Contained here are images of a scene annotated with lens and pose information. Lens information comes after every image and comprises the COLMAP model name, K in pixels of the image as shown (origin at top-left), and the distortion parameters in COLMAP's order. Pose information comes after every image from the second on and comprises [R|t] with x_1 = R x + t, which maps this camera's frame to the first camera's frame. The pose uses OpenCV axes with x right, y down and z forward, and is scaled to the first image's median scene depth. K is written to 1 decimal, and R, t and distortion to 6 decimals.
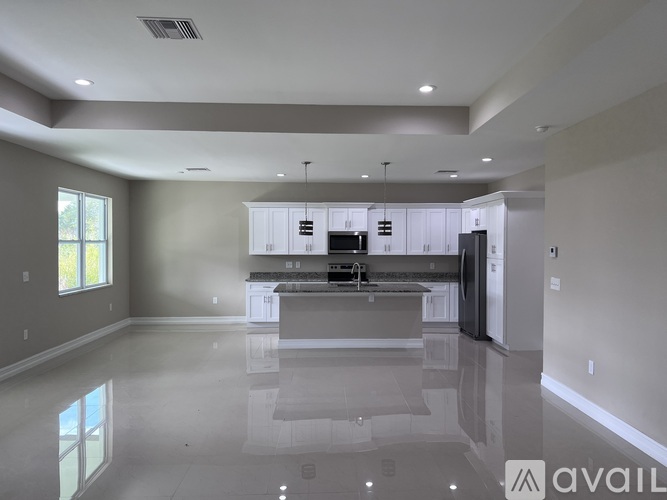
lens RADIAL K [[513.3, 0, 333.5], [0, 513.3, 250.0], [0, 0, 1]] dist [0.000634, -0.000538]
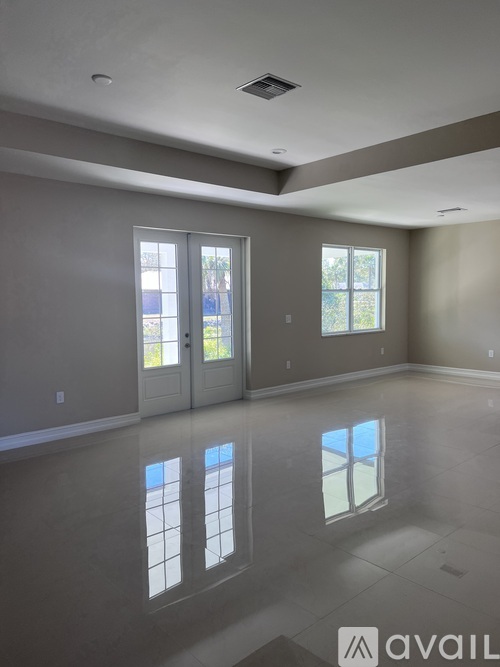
lens RADIAL K [[502.3, 0, 250.0], [0, 502.3, 333.5], [0, 0, 1]] dist [0.080330, 0.000215]
pose [[0.640307, 0.055963, -0.766078, 0.215311], [-0.004343, 0.997590, 0.069246, 0.002338], [0.768107, -0.041011, 0.639007, 0.115554]]
